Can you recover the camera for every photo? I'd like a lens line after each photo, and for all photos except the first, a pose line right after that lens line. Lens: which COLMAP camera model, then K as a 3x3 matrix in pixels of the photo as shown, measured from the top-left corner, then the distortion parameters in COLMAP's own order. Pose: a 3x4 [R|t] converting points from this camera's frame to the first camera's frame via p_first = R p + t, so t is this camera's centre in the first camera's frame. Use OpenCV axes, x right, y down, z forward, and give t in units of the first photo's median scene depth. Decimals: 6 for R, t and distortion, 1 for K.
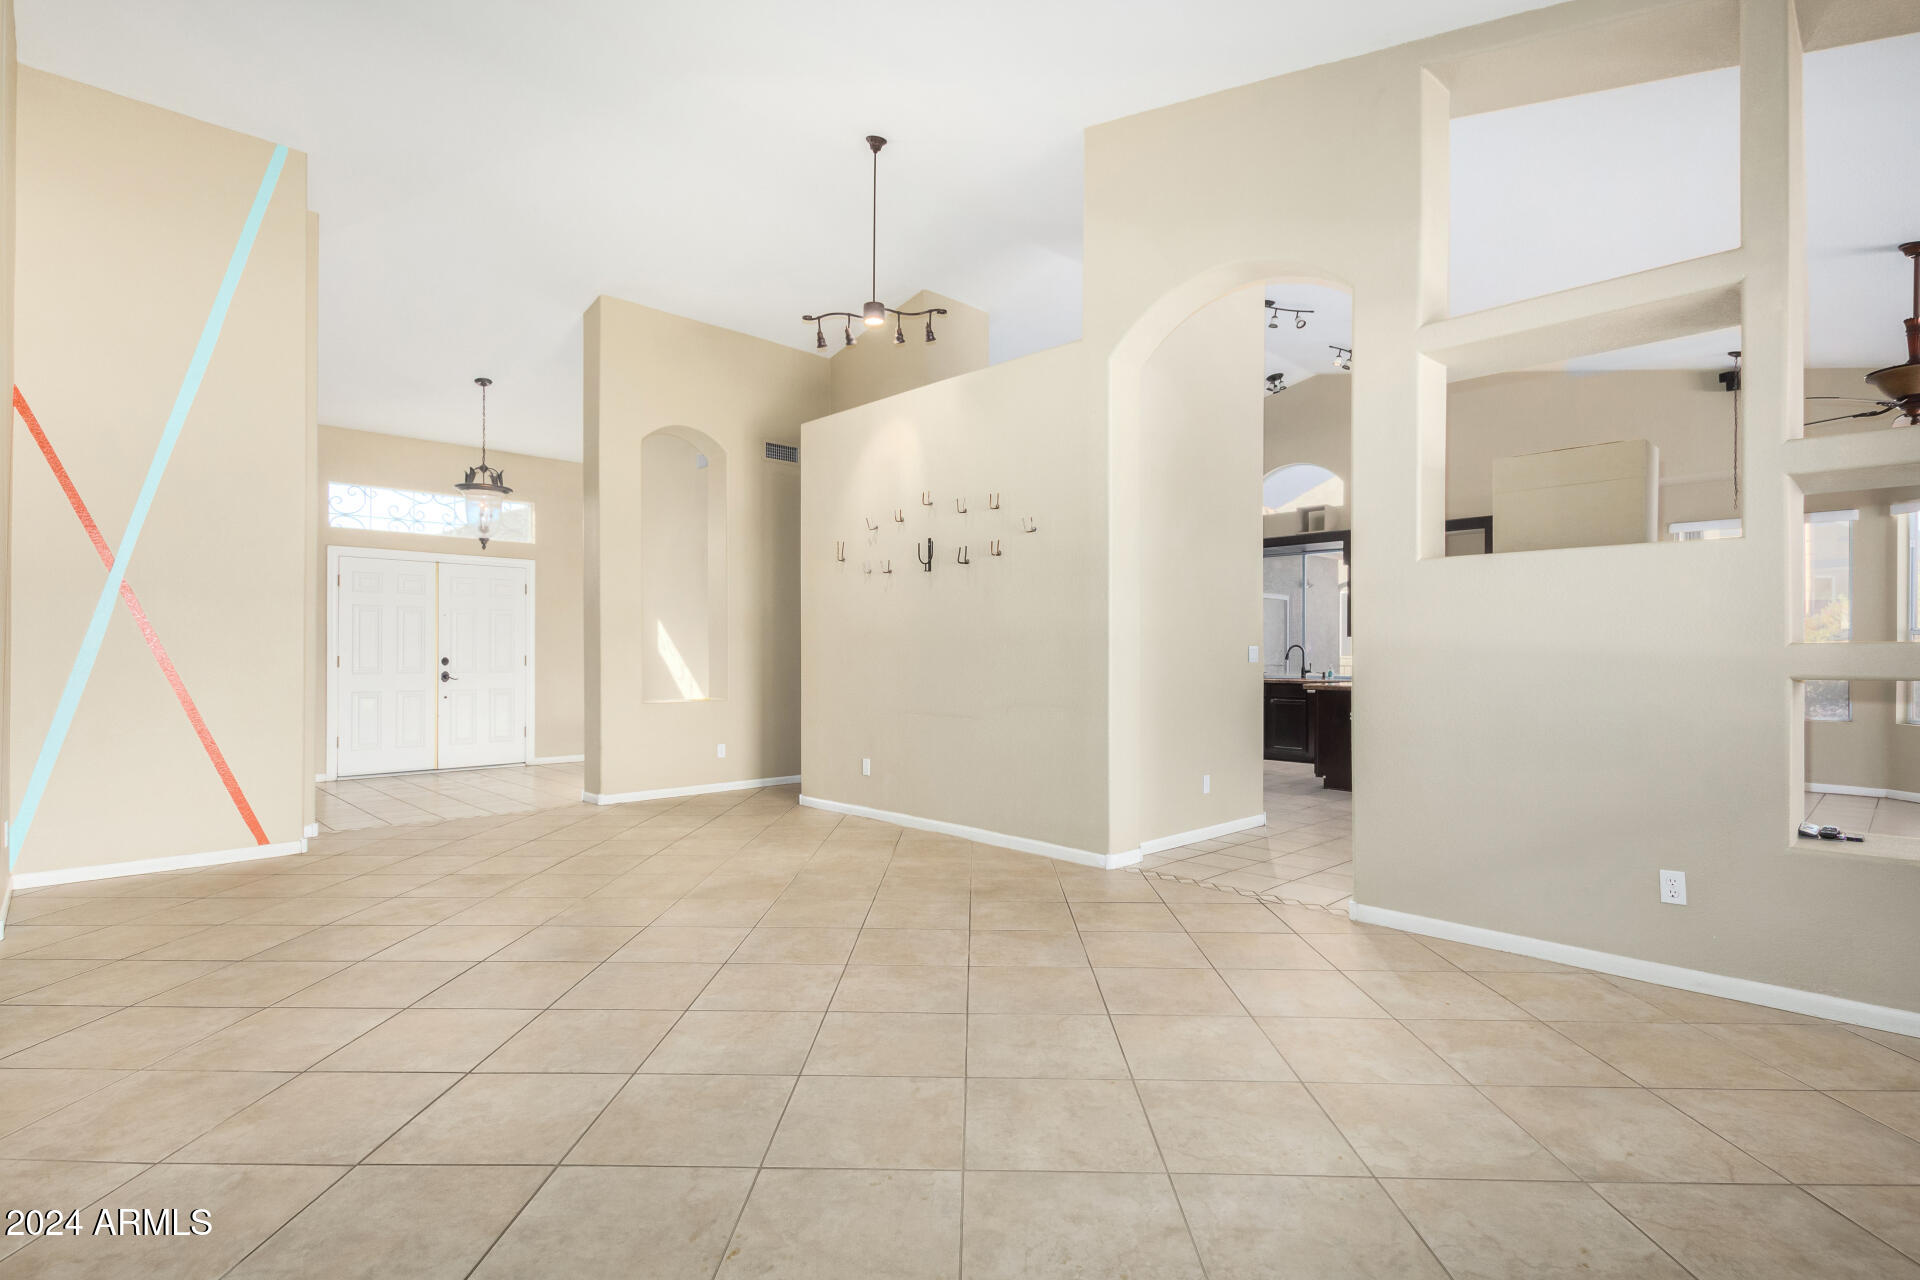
lens RADIAL K [[935.1, 0, 958.7], [0, 935.1, 648.3], [0, 0, 1]] dist [0.005148, 0.000677]
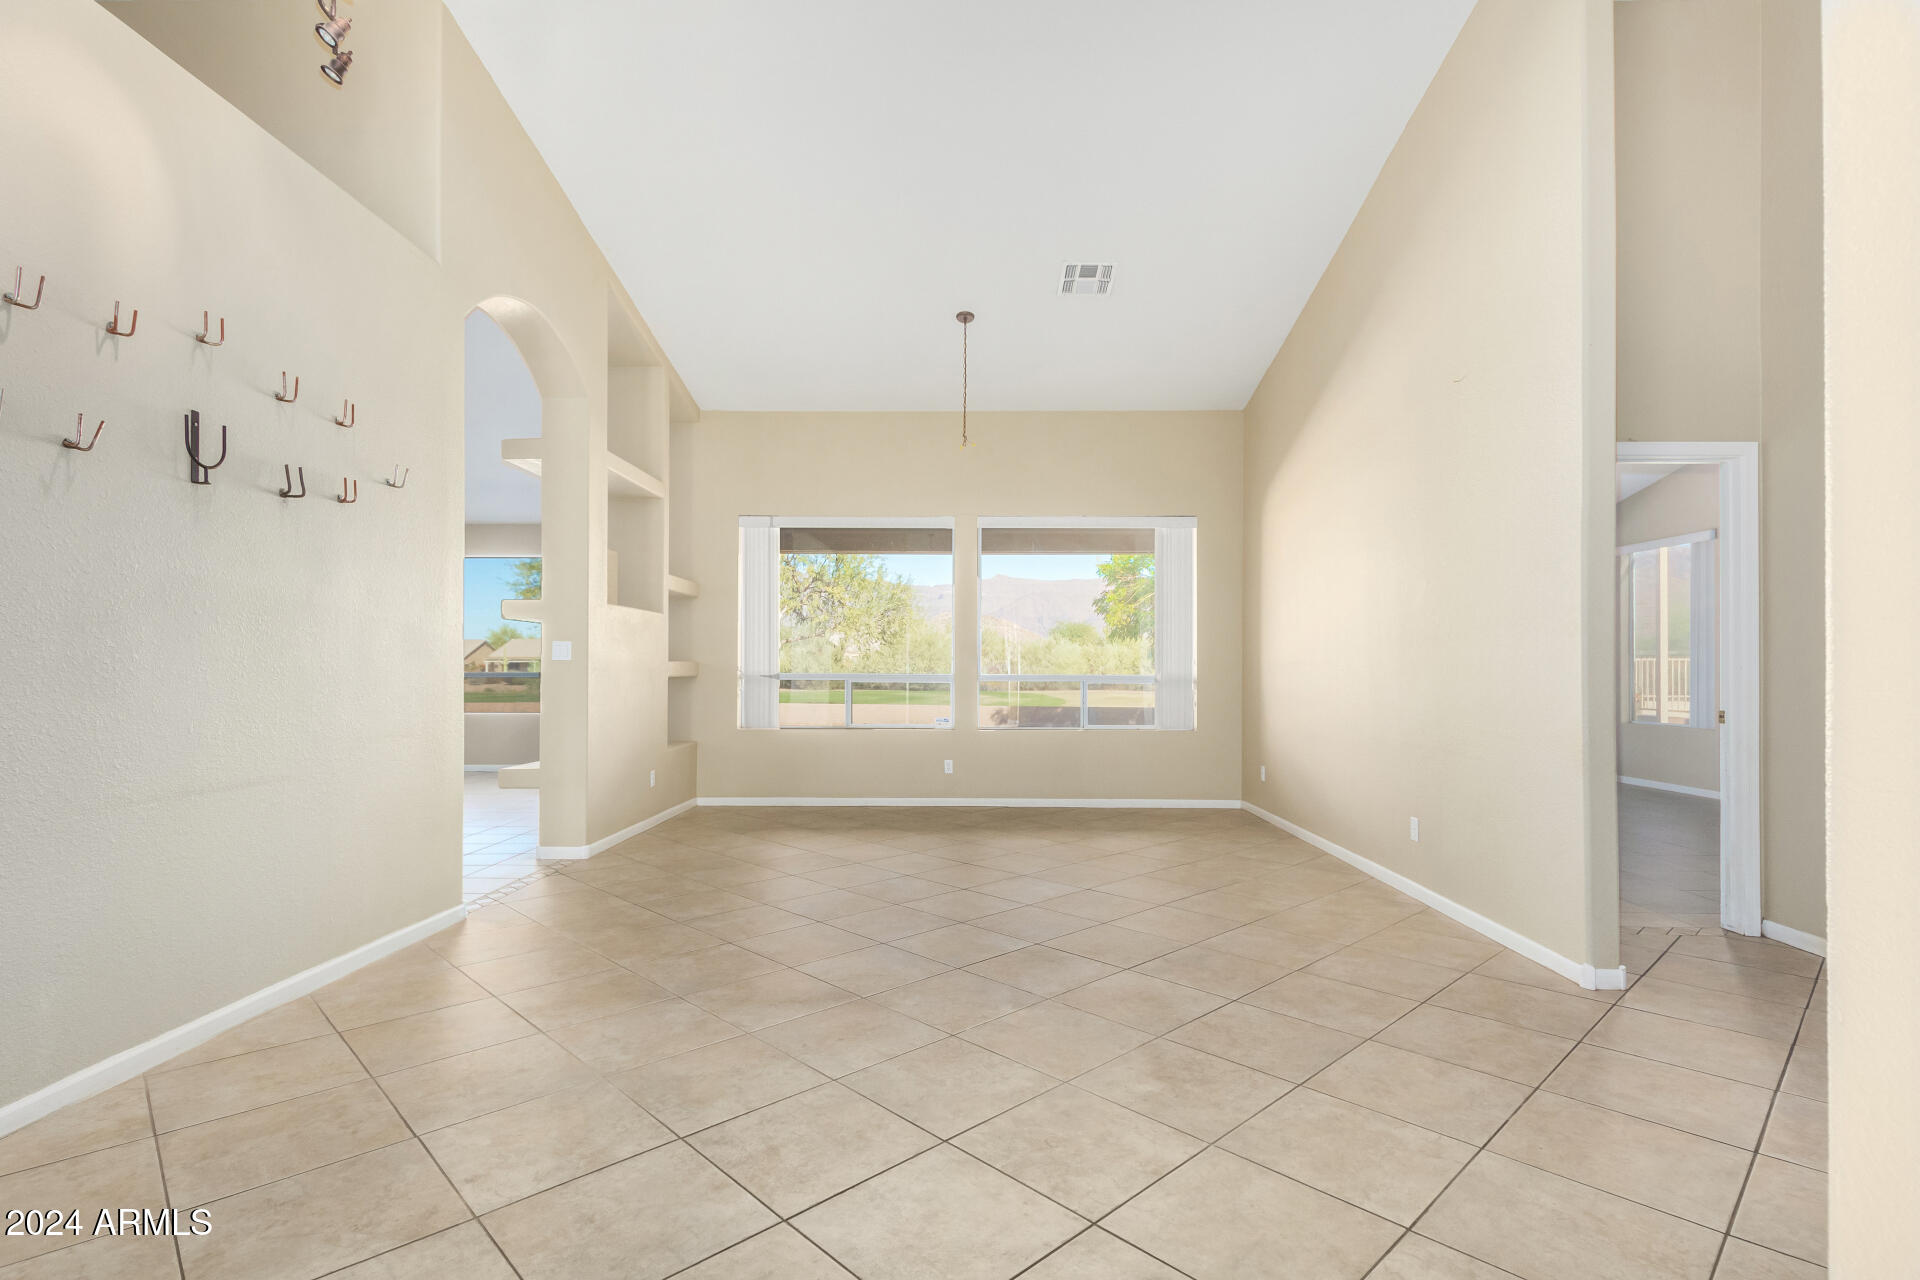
lens RADIAL K [[935.1, 0, 958.7], [0, 935.1, 648.3], [0, 0, 1]] dist [0.005148, 0.000677]
pose [[-0.710438, 0.003988, 0.703749, -1.235255], [-0.009121, 0.999848, -0.014875, 0.004259], [-0.703701, -0.016987, -0.710293, 2.090238]]
